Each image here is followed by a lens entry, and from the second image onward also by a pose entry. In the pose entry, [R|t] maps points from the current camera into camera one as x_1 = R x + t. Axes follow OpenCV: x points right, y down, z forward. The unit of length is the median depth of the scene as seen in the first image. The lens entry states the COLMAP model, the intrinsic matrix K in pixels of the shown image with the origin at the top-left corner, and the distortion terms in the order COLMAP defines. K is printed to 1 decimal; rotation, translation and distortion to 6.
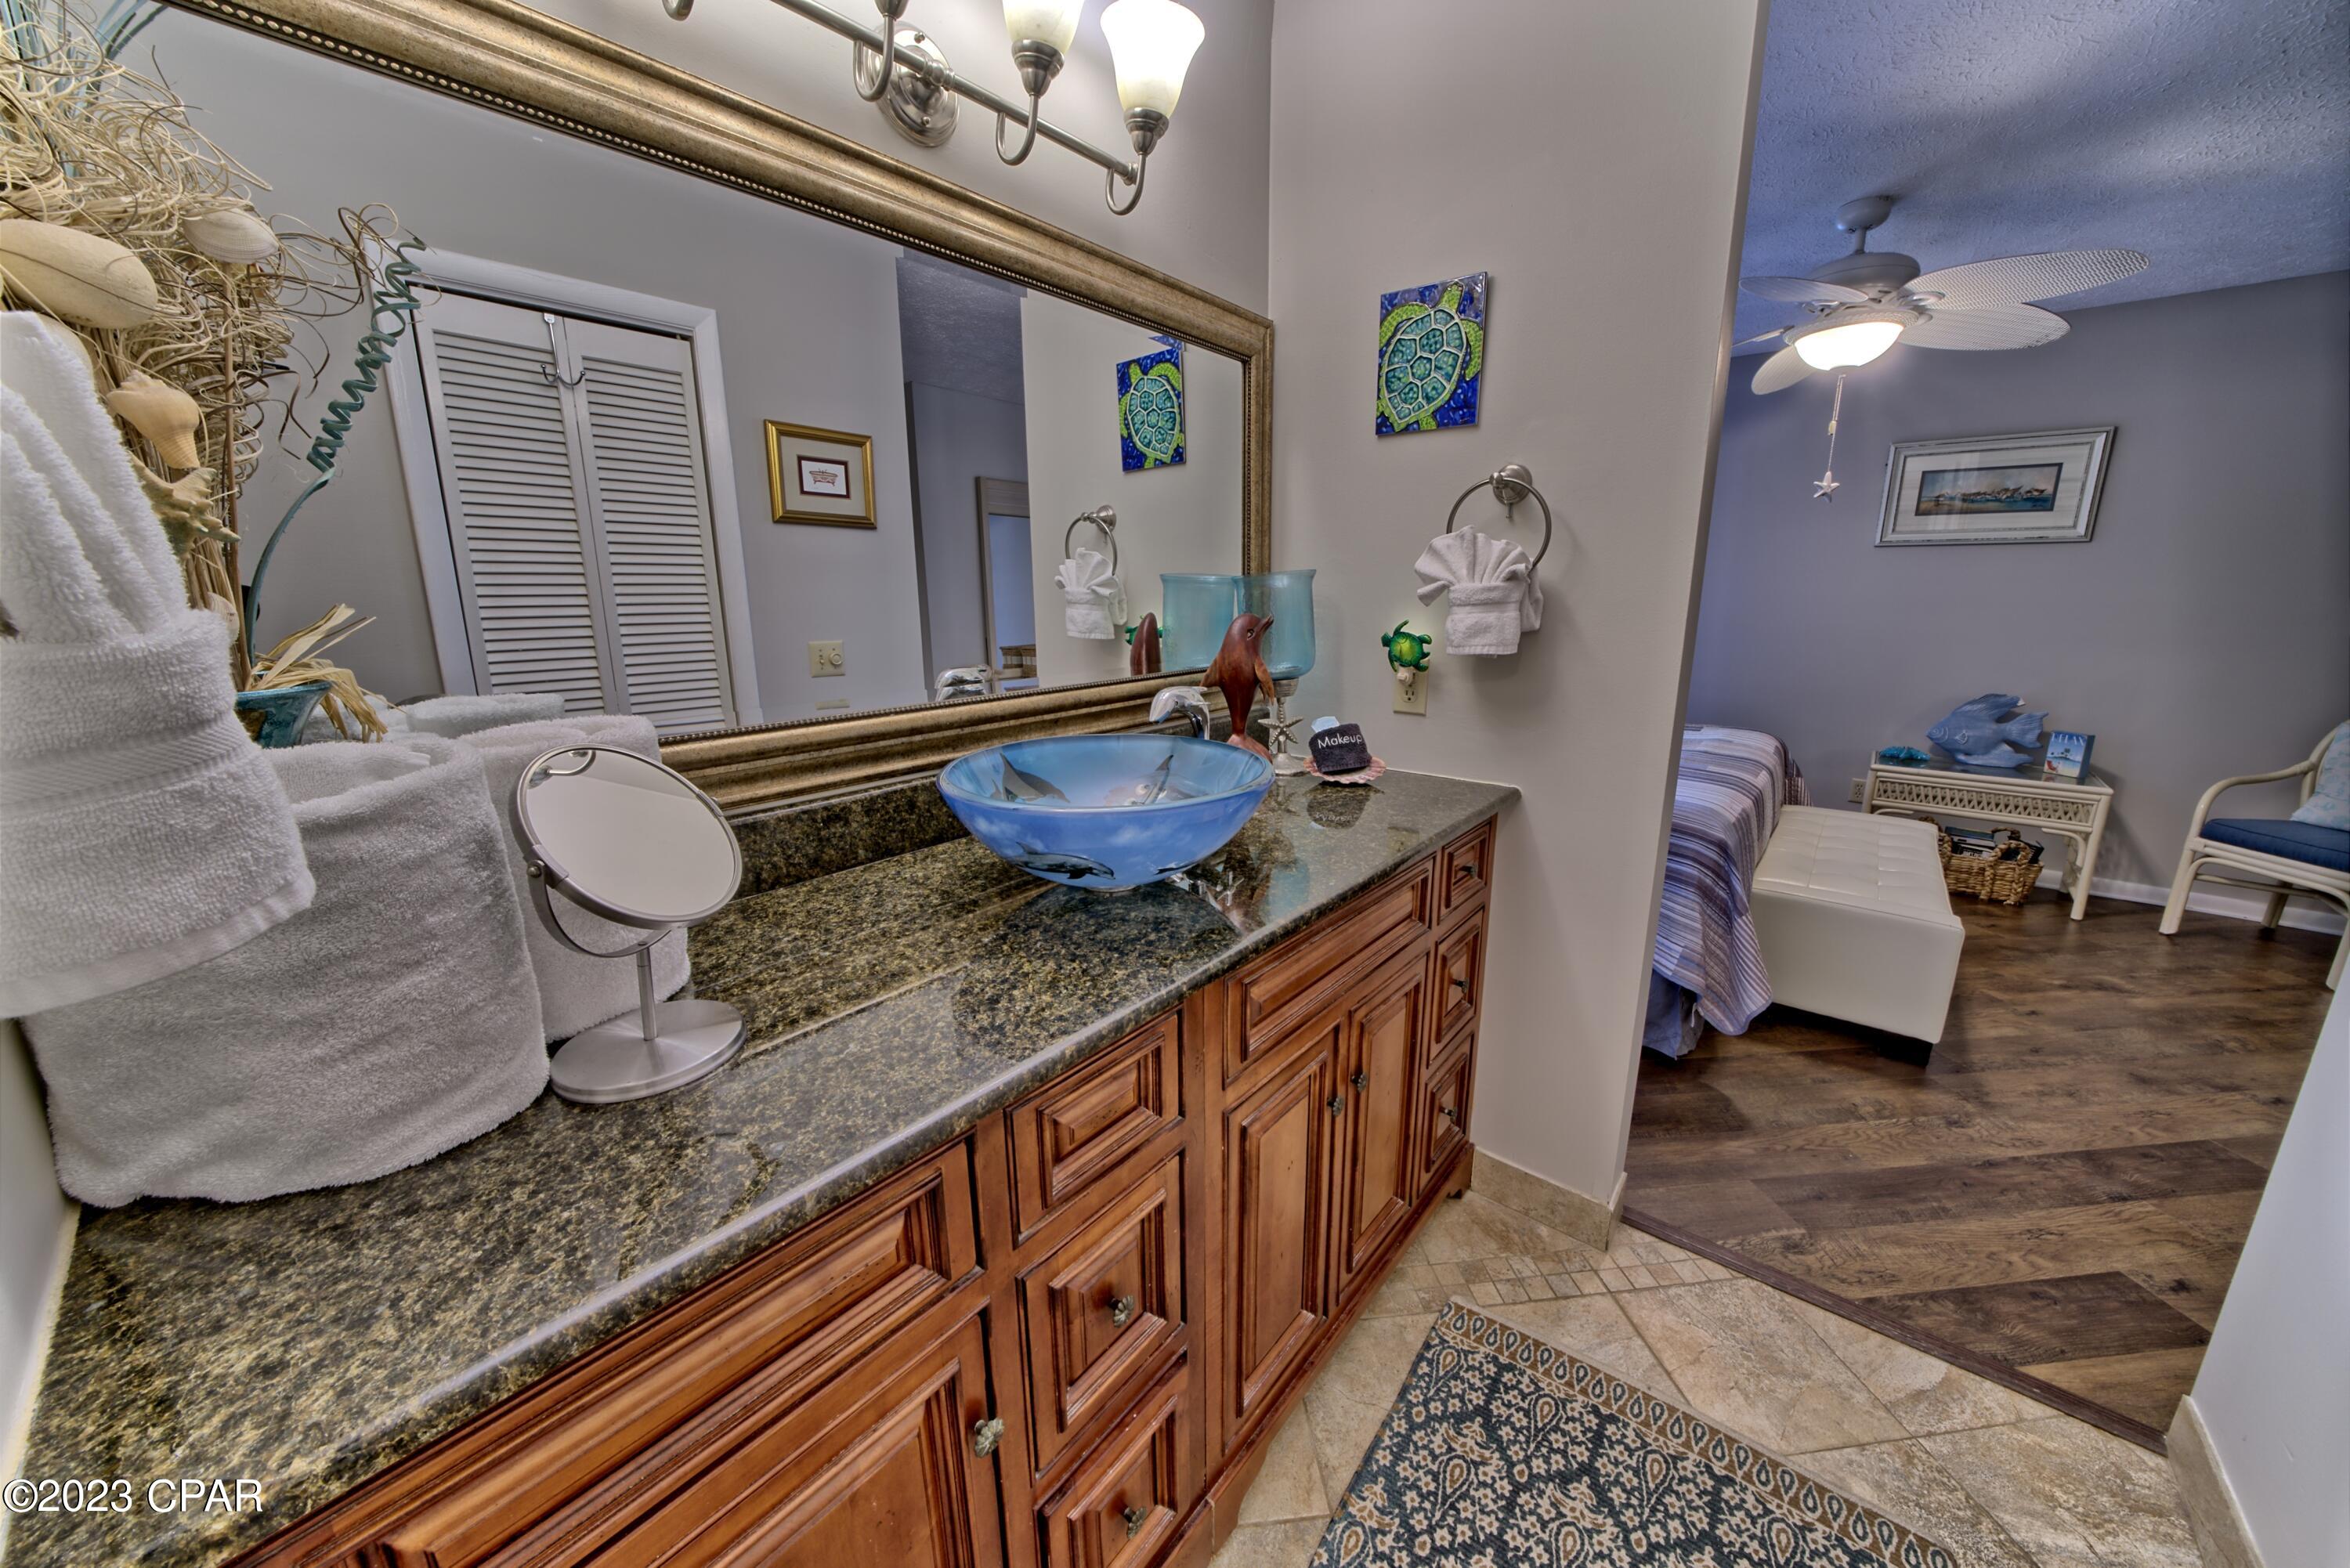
lens RADIAL K [[810.3, 0, 1174.8], [0, 810.3, 785.2], [0, 0, 1]] dist [-0.021418, 0.000742]
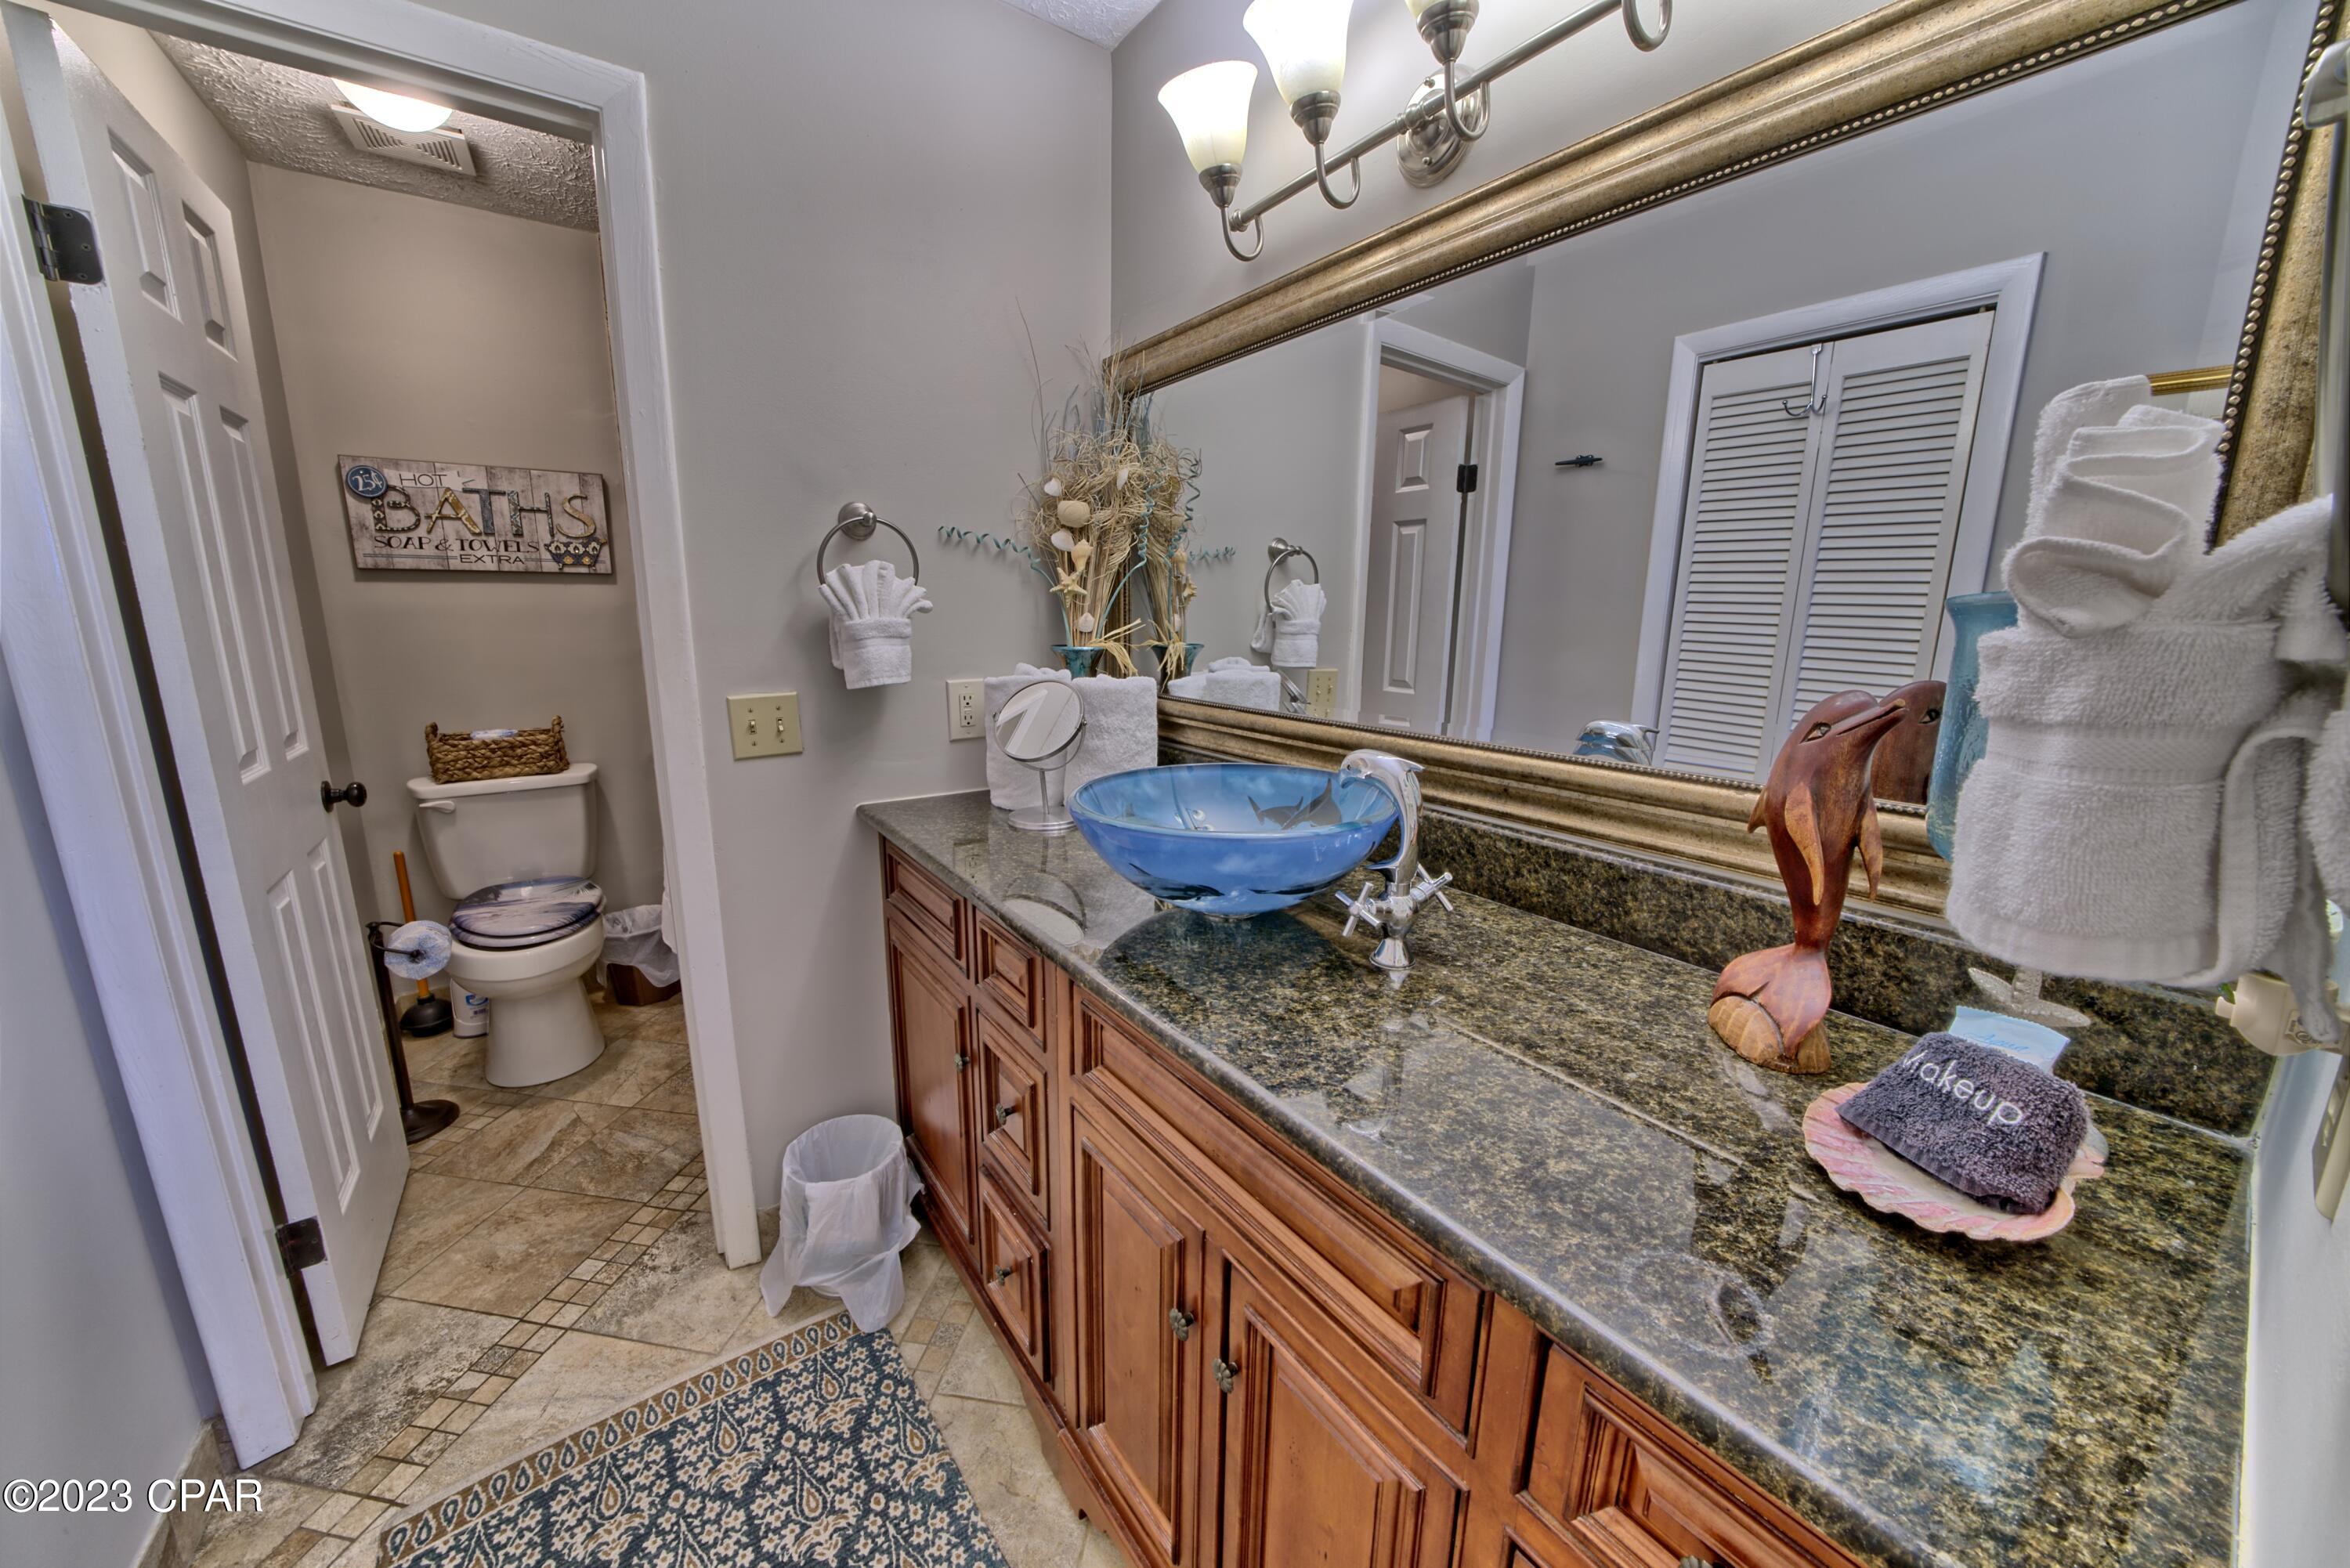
lens RADIAL K [[810.3, 0, 1180.3], [0, 810.3, 789.5], [0, 0, 1]] dist [-0.021418, 0.000742]
pose [[-0.200115, 0.199441, -0.959259, 1.050359], [-0.228731, 0.942500, 0.243673, -0.302163], [0.952699, 0.268175, -0.142990, 1.259750]]
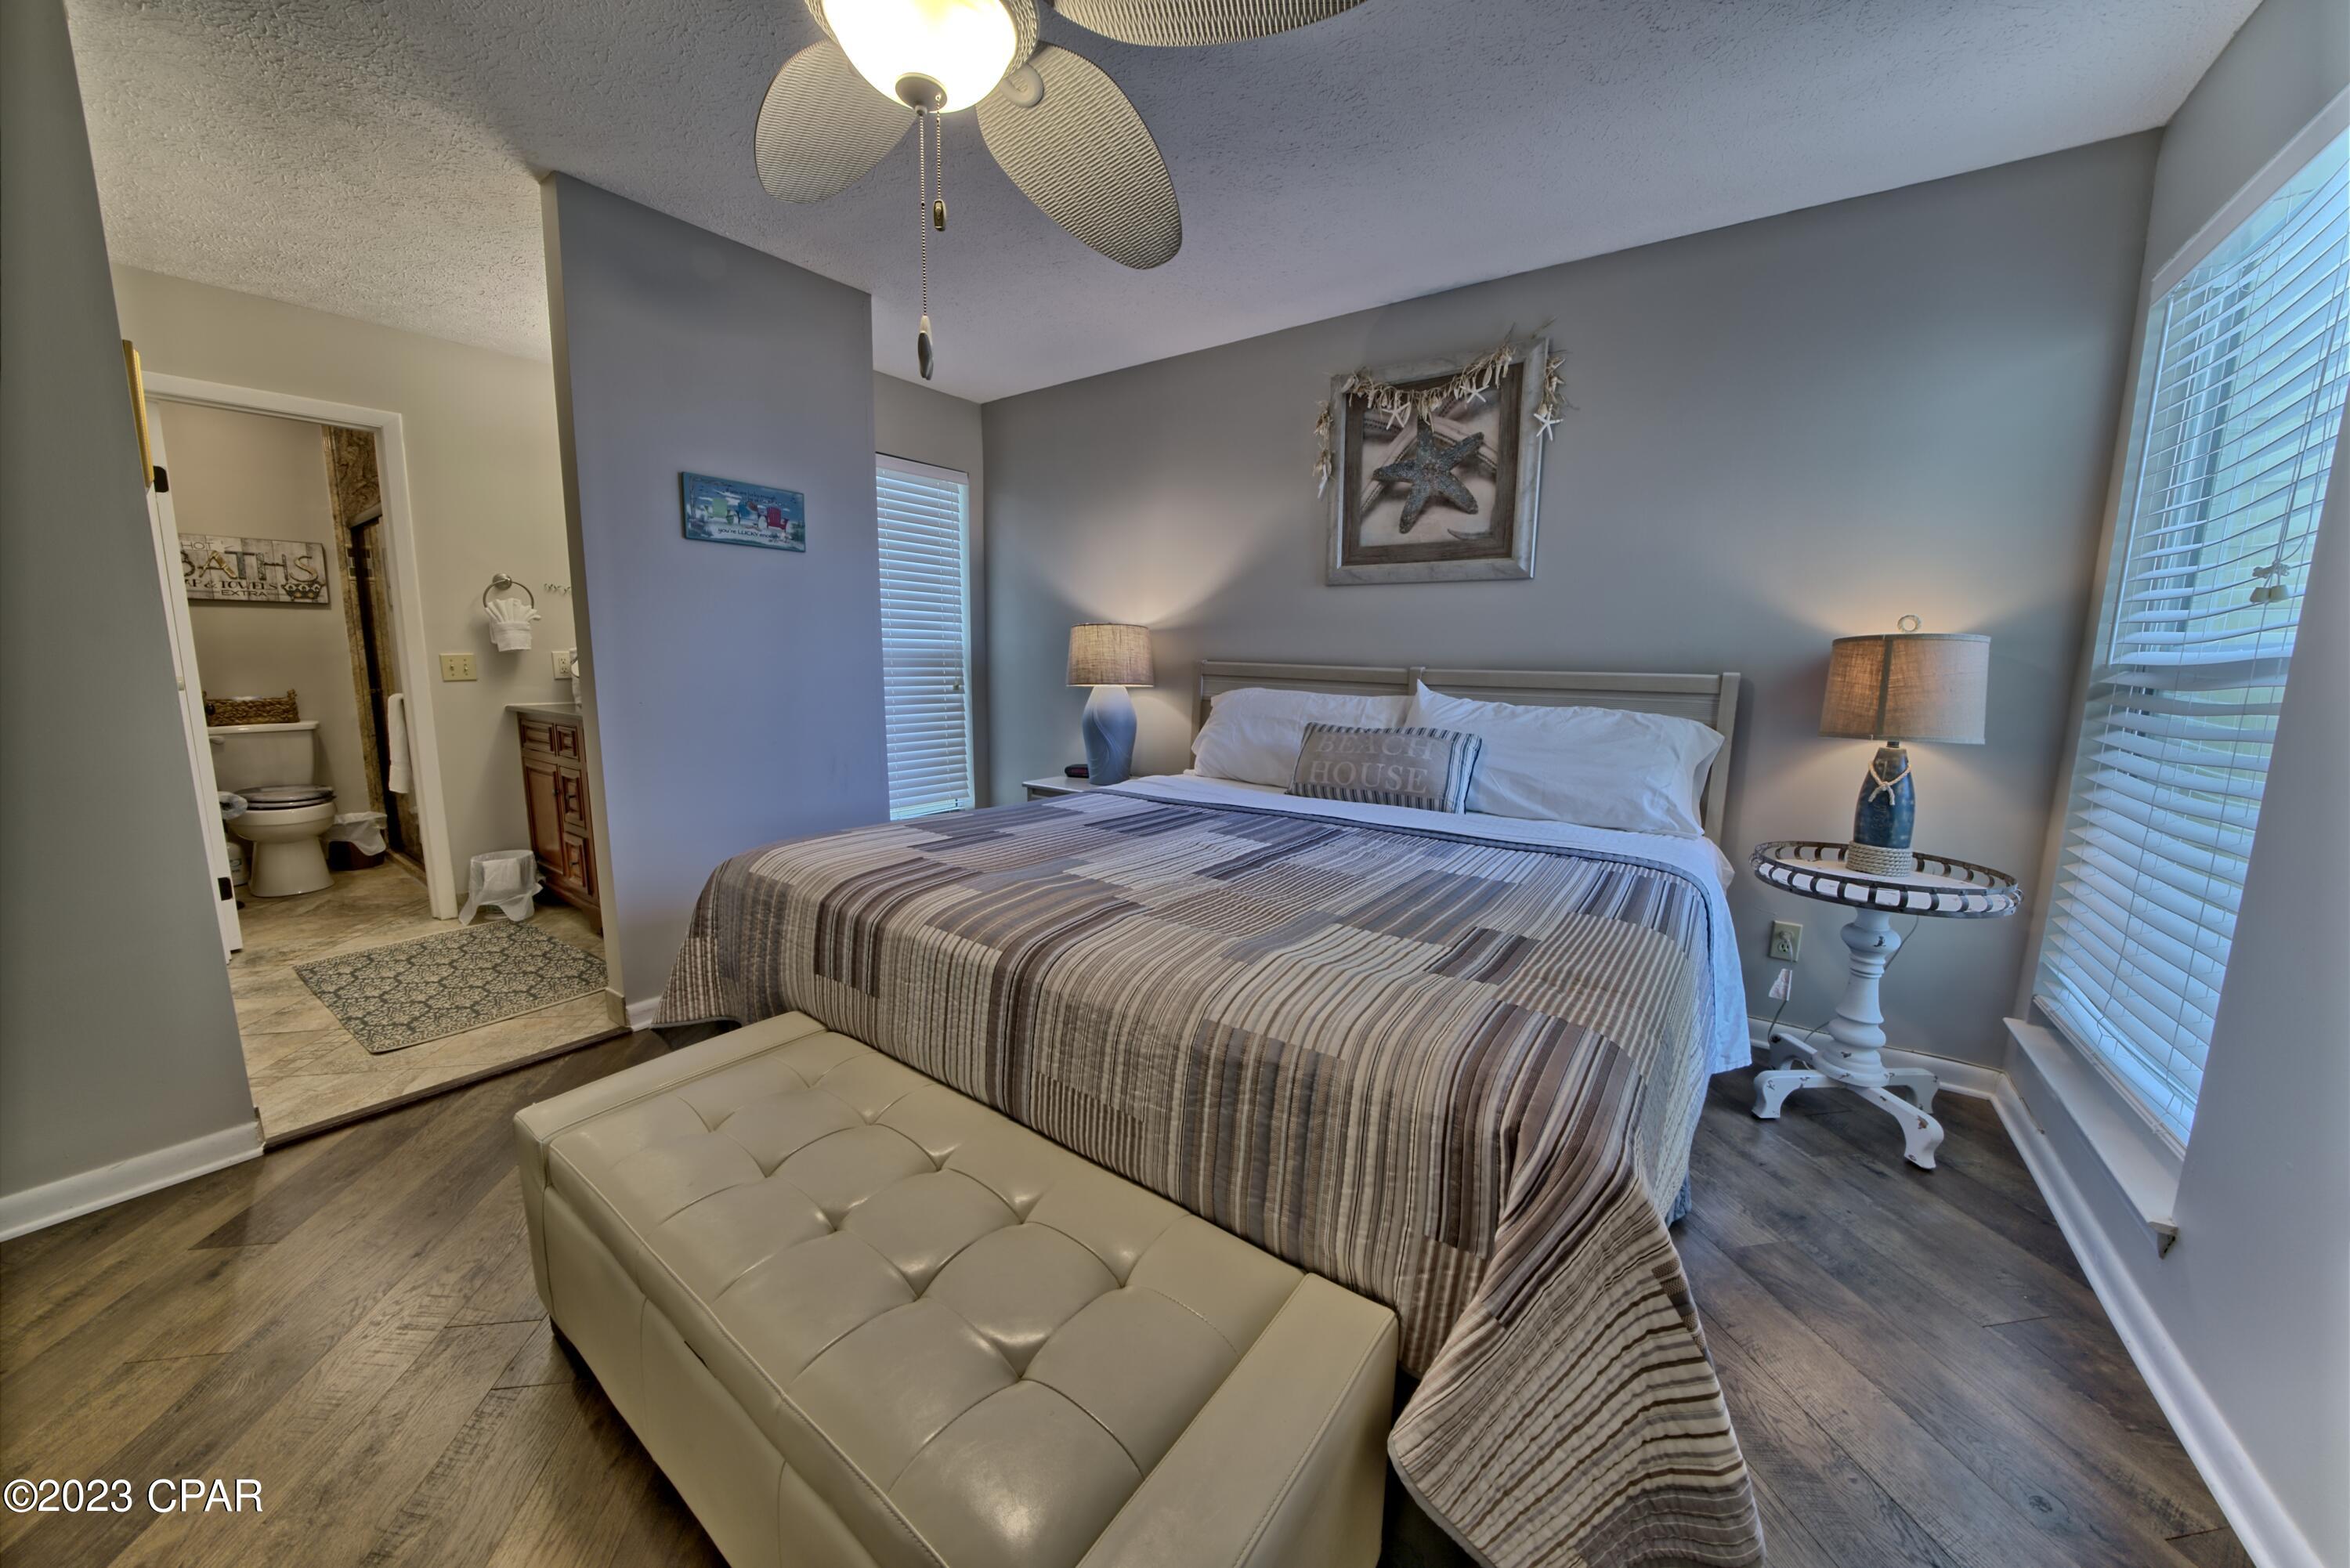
lens RADIAL K [[810.3, 0, 1170.8], [0, 810.3, 785.8], [0, 0, 1]] dist [-0.021418, 0.000742]
pose [[0.107099, 0.149306, -0.982974, 2.881845], [-0.228219, 0.965954, 0.121856, -0.449492], [0.967701, 0.211283, 0.137528, 2.464428]]
